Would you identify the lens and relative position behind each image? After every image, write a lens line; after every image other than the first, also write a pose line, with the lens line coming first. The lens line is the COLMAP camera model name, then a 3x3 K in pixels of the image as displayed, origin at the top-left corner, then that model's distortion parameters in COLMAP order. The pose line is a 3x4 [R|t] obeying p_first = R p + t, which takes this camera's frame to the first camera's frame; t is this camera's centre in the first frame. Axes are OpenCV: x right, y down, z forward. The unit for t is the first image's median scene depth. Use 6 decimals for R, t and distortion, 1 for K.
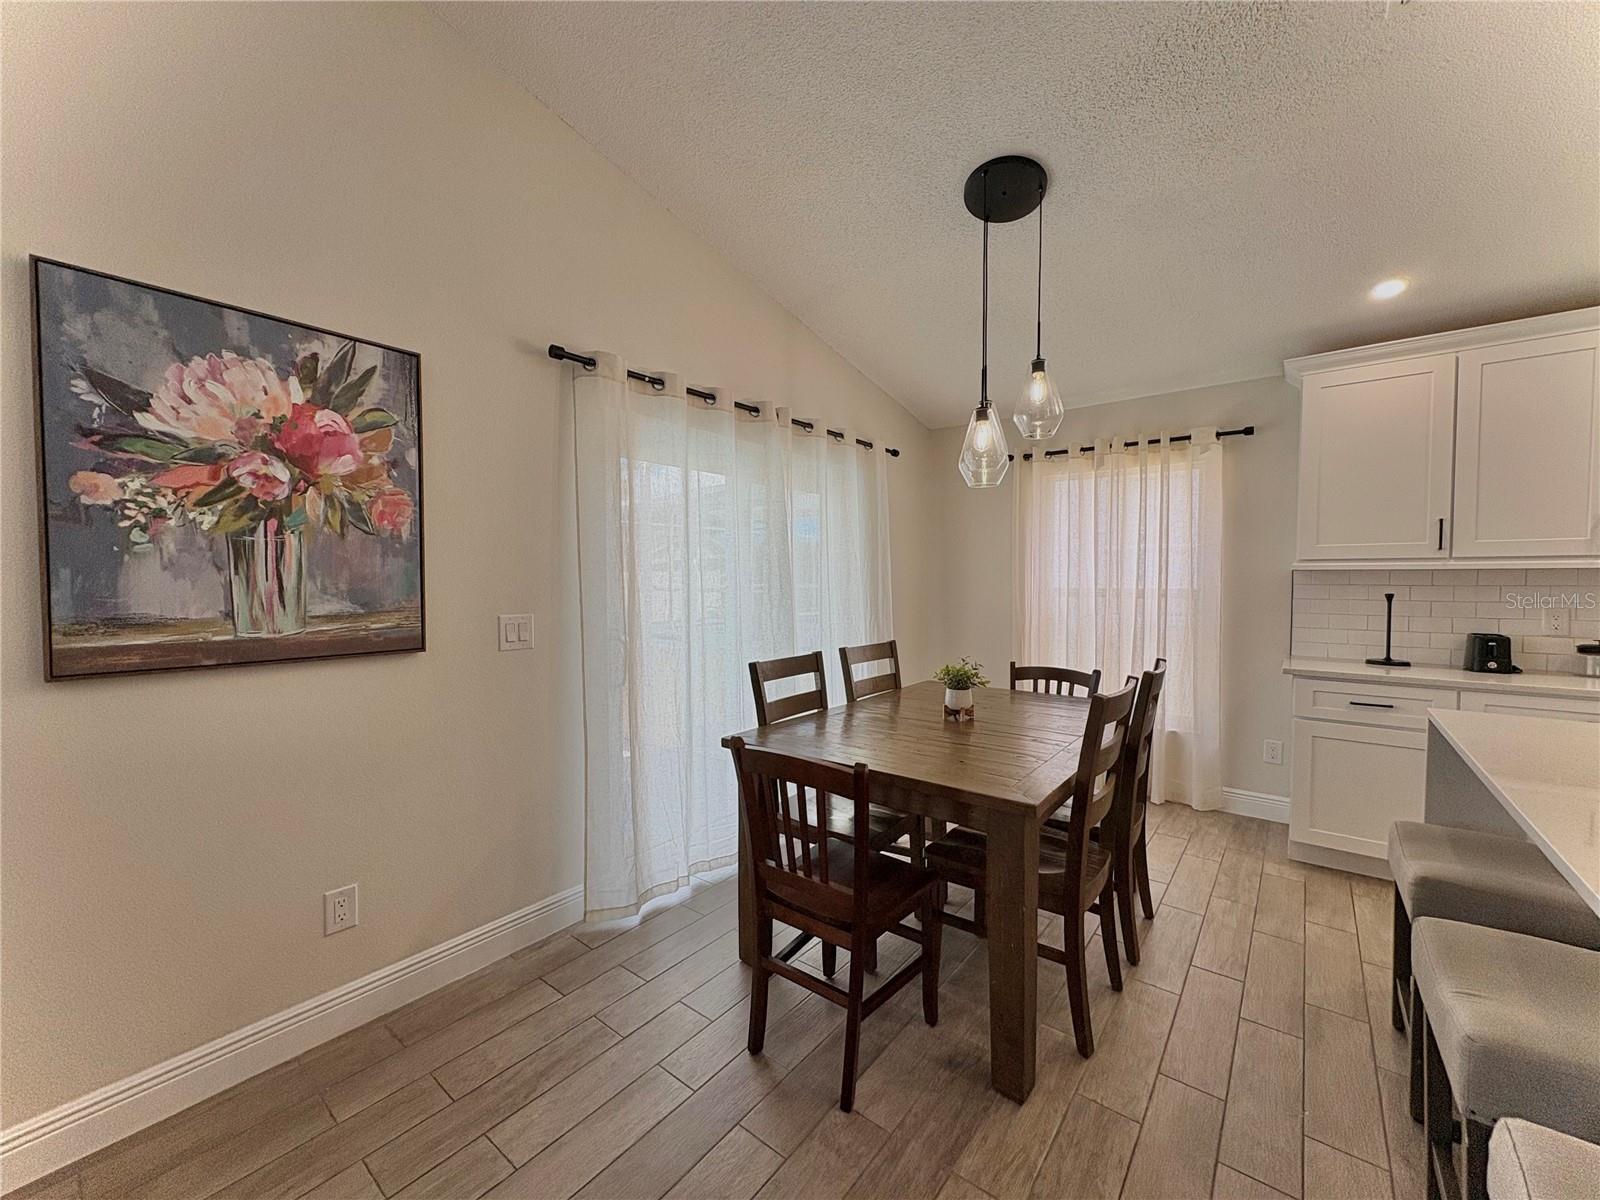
lens RADIAL K [[634.3, 0, 800.5], [0, 634.3, 600.7], [0, 0, 1]] dist [0.000491, -0.000028]
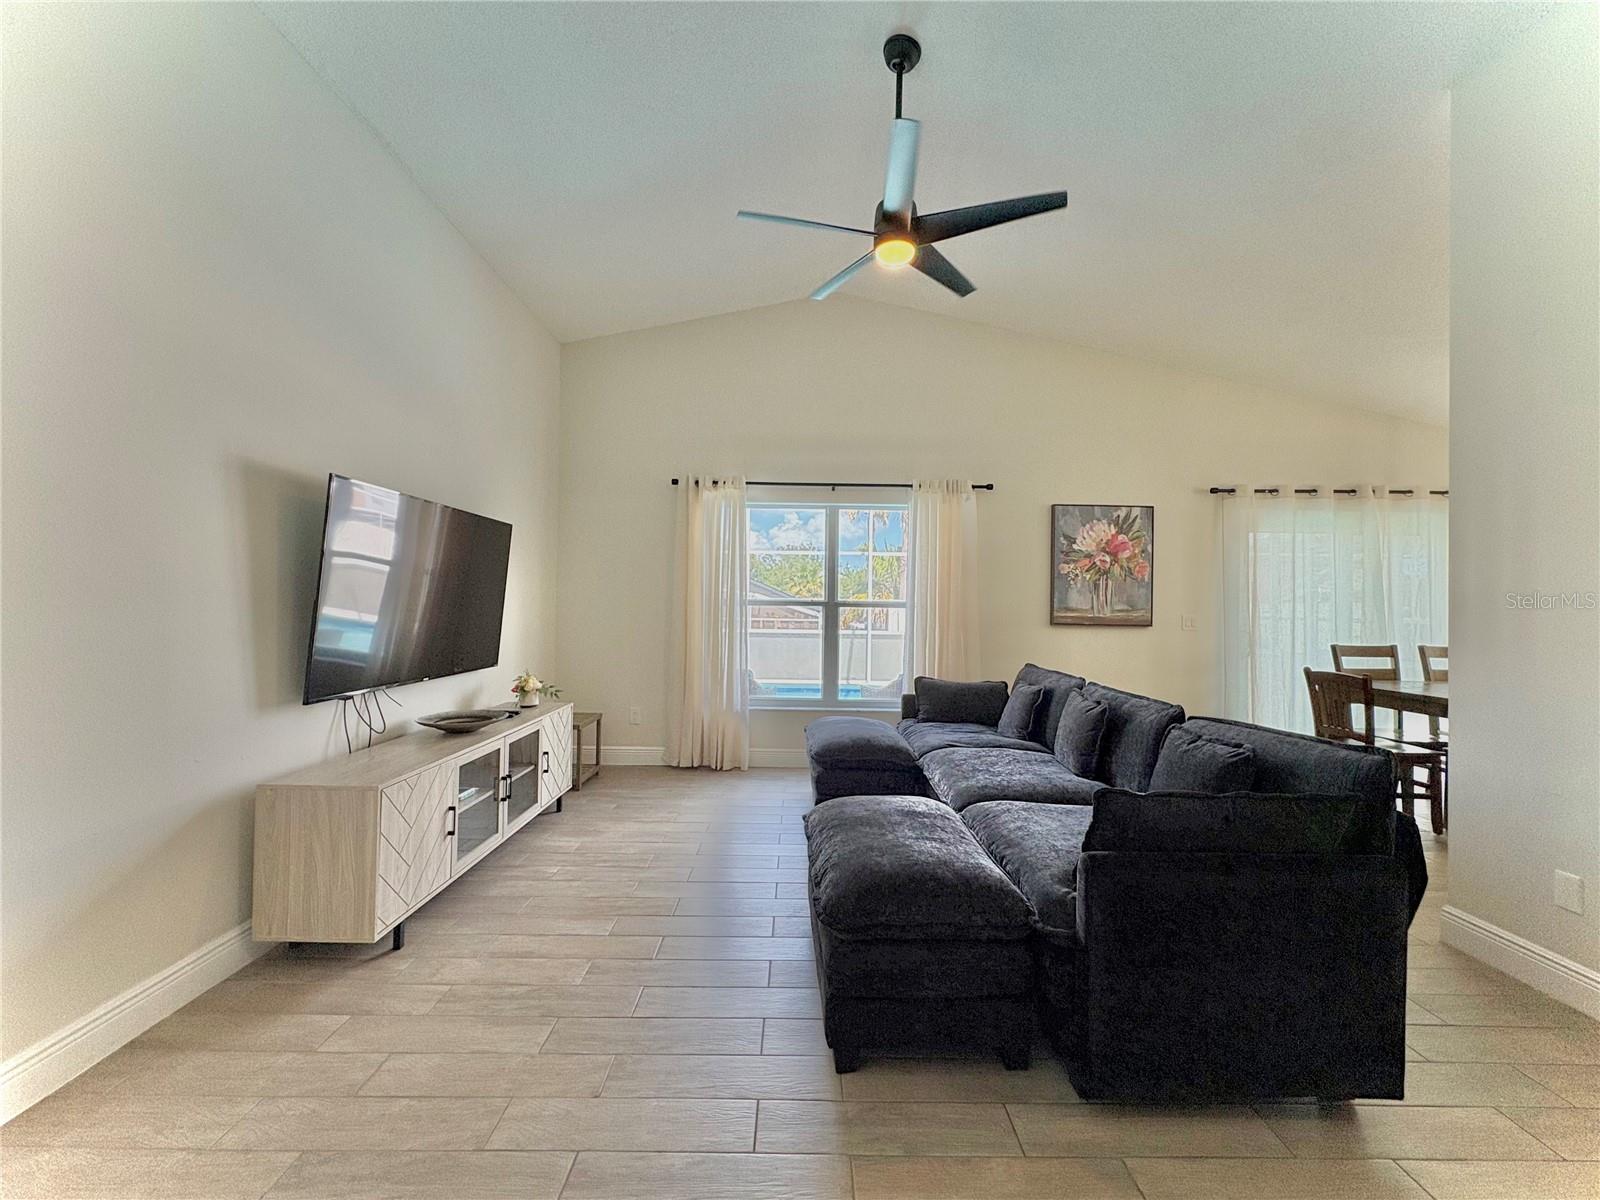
lens RADIAL K [[634.3, 0, 798.3], [0, 634.3, 596.0], [0, 0, 1]] dist [0.000491, -0.000028]
pose [[0.627652, 0.003955, -0.778484, 0.470734], [-0.042167, 0.998692, -0.028923, 0.094023], [0.777352, 0.050980, 0.626997, -1.662094]]
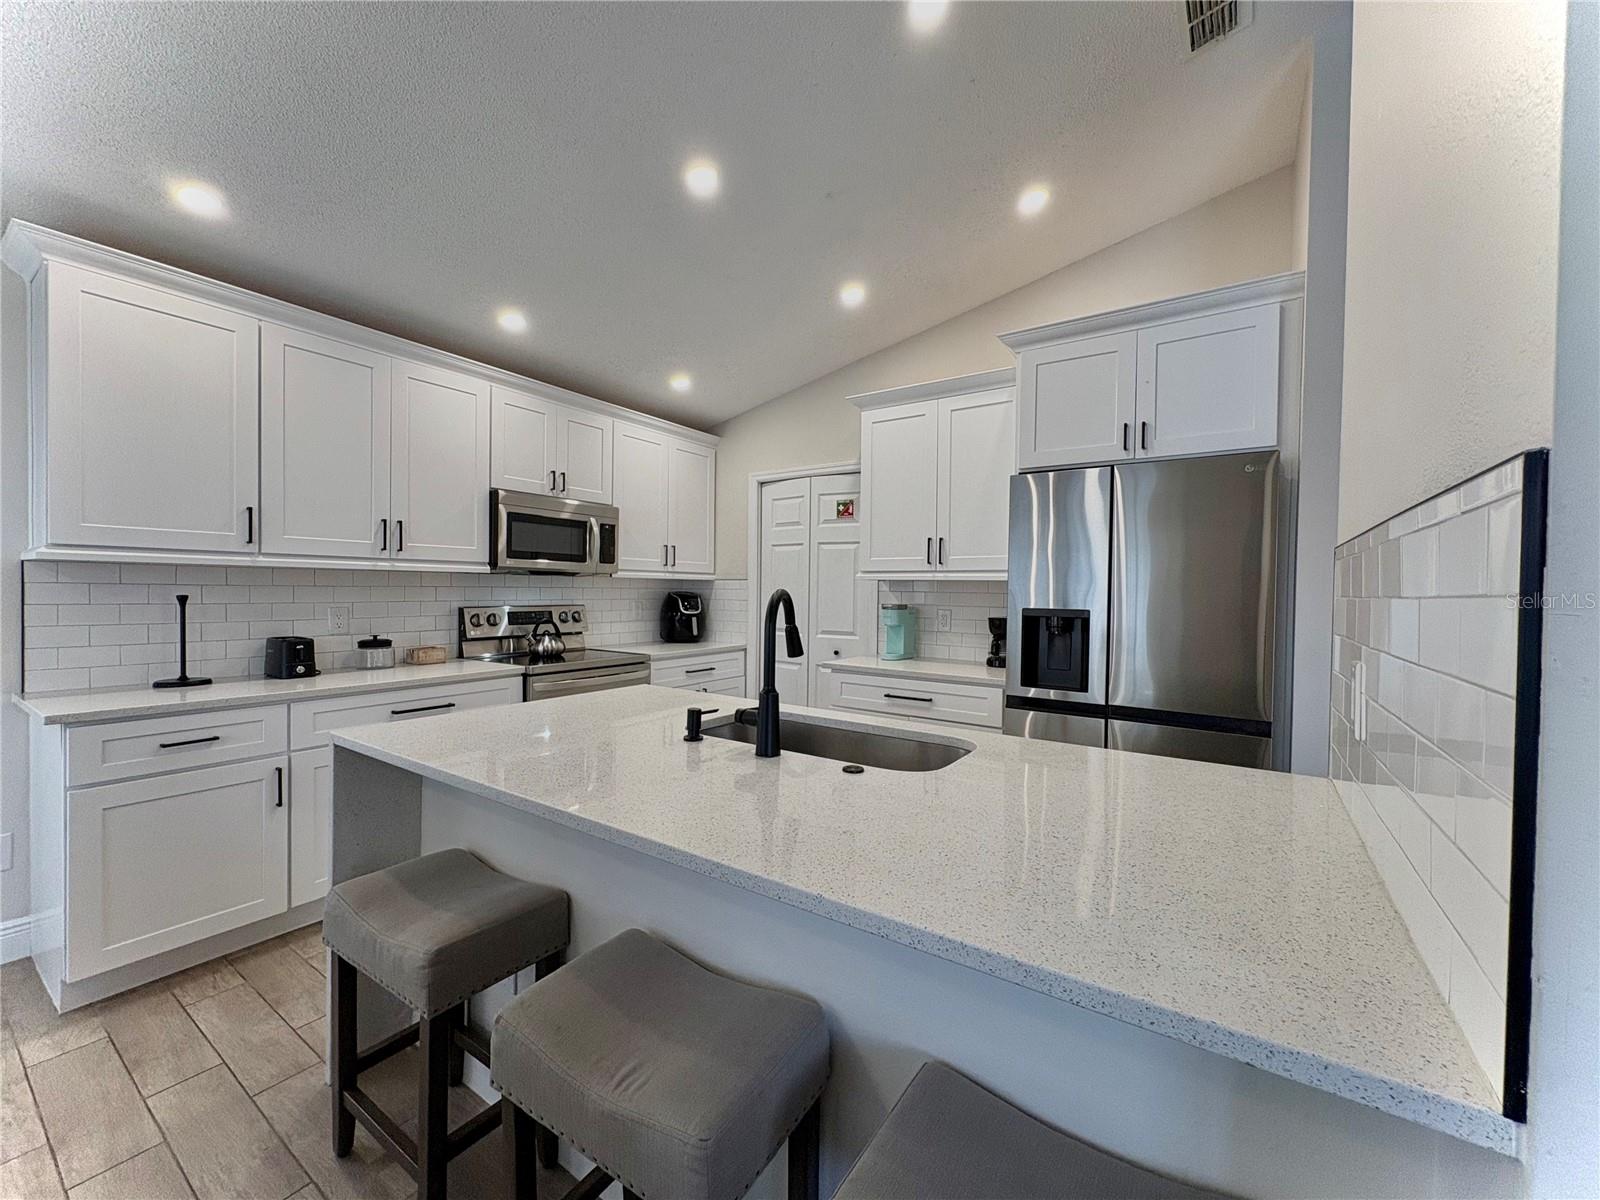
lens RADIAL K [[634.3, 0, 800.8], [0, 634.3, 595.6], [0, 0, 1]] dist [0.000491, -0.000028]
pose [[-0.082081, -0.010922, 0.996566, 0.127364], [0.023368, 0.999644, 0.012880, -0.004403], [-0.996352, 0.024345, -0.081796, 0.474302]]
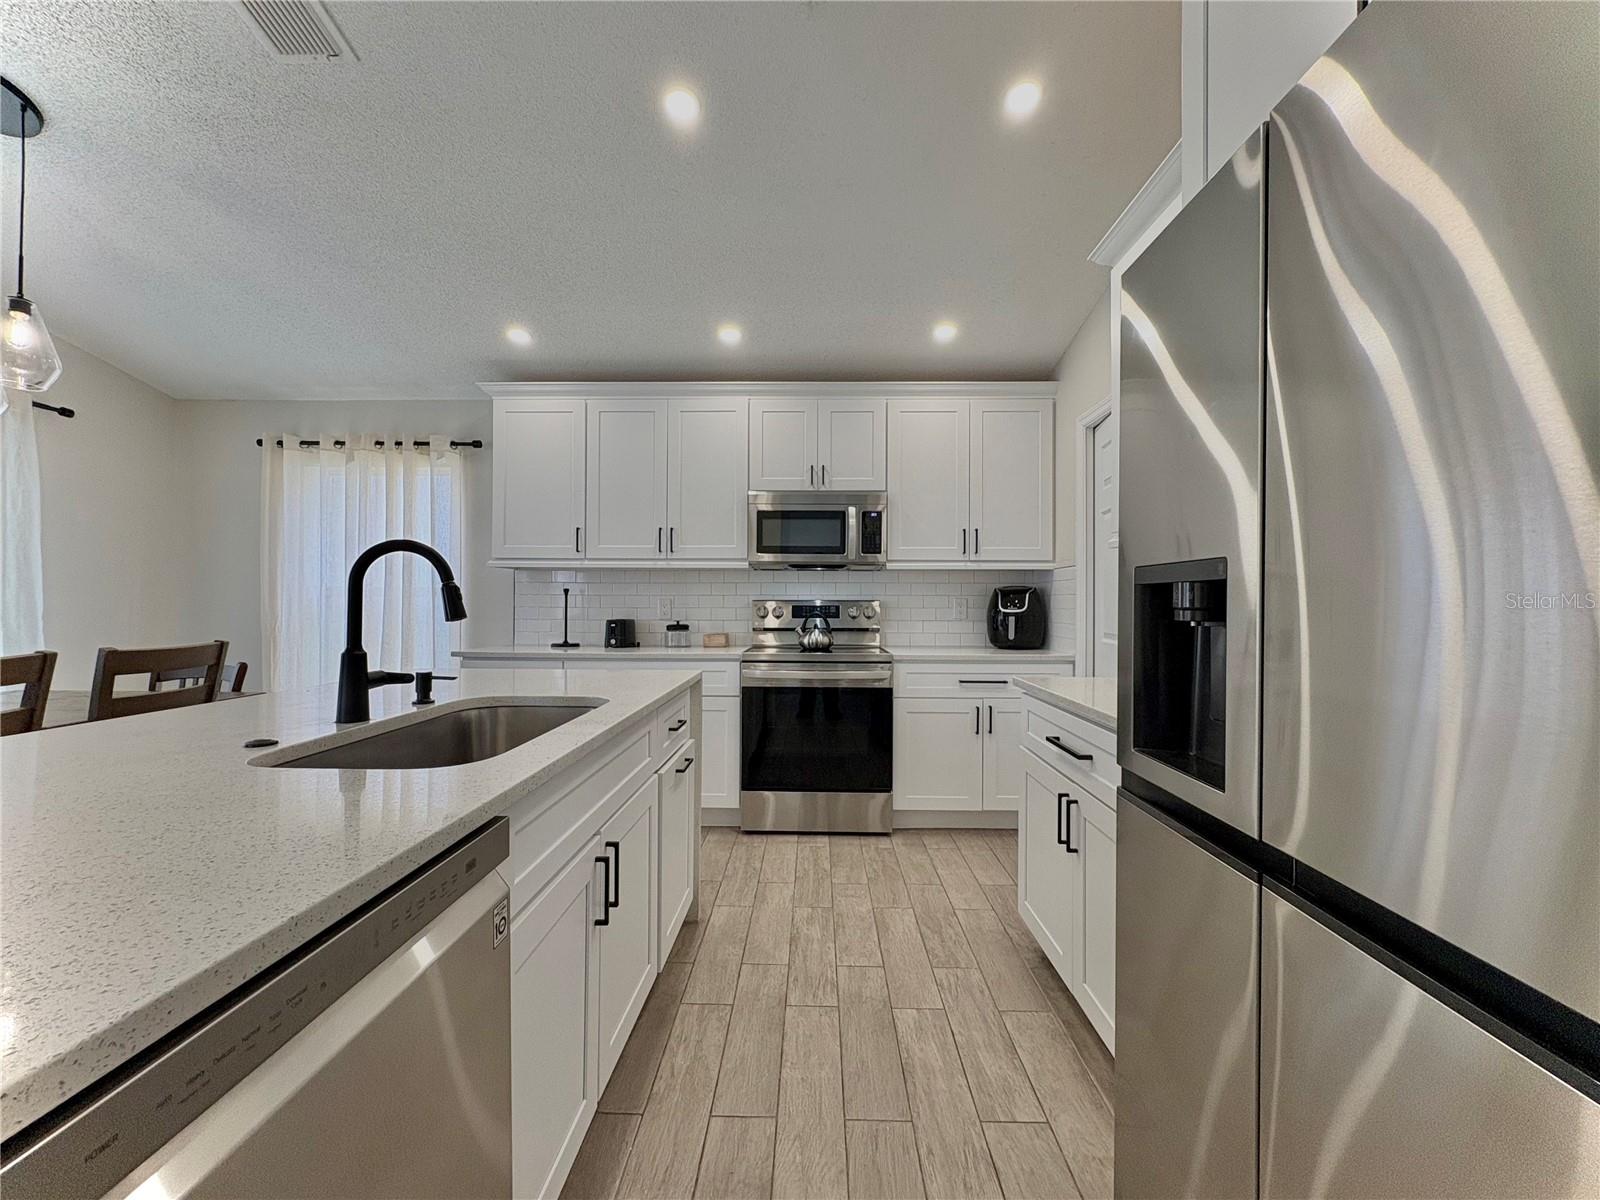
lens RADIAL K [[634.3, 0, 804.6], [0, 634.3, 596.3], [0, 0, 1]] dist [0.000491, -0.000028]
pose [[0.786043, 0.009702, 0.618096, 0.846355], [0.019261, 0.999007, -0.040175, 0.097052], [-0.617872, 0.043485, 0.785076, -0.384897]]
